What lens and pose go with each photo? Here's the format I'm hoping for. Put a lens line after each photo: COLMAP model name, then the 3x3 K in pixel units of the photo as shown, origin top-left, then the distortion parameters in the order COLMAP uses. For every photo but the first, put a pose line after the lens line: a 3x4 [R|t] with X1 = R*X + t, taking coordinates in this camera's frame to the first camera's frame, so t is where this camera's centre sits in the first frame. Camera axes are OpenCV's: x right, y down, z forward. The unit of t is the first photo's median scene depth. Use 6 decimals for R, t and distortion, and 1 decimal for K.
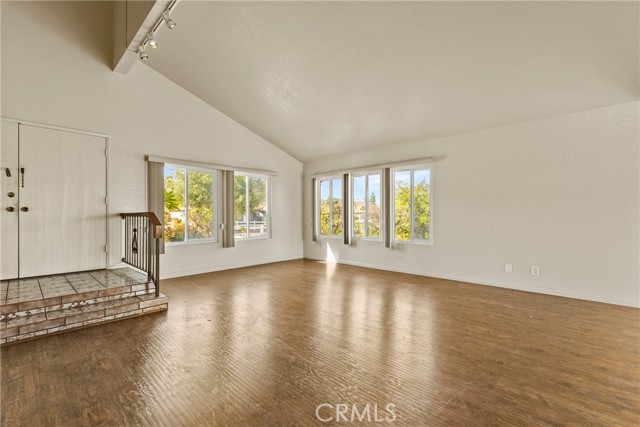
lens RADIAL K [[284.2, 0, 320.6], [0, 284.2, 214.1], [0, 0, 1]] dist [0.018529, -0.000930]
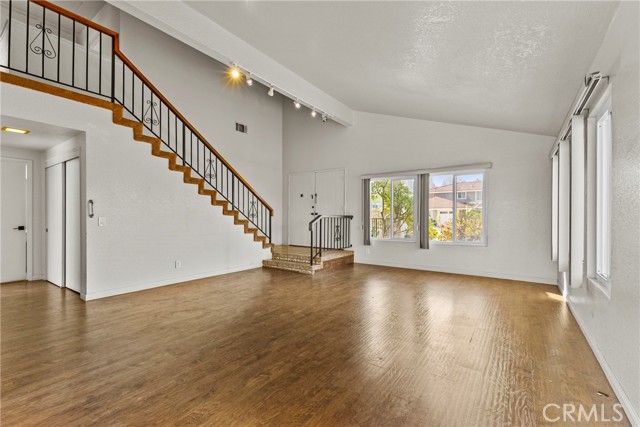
lens RADIAL K [[284.2, 0, 320.4], [0, 284.2, 215.4], [0, 0, 1]] dist [0.018529, -0.000930]
pose [[0.123545, -0.004238, -0.992330, 1.251986], [-0.002552, 0.999986, -0.004588, 0.004463], [0.992336, 0.003099, 0.123533, 0.978447]]
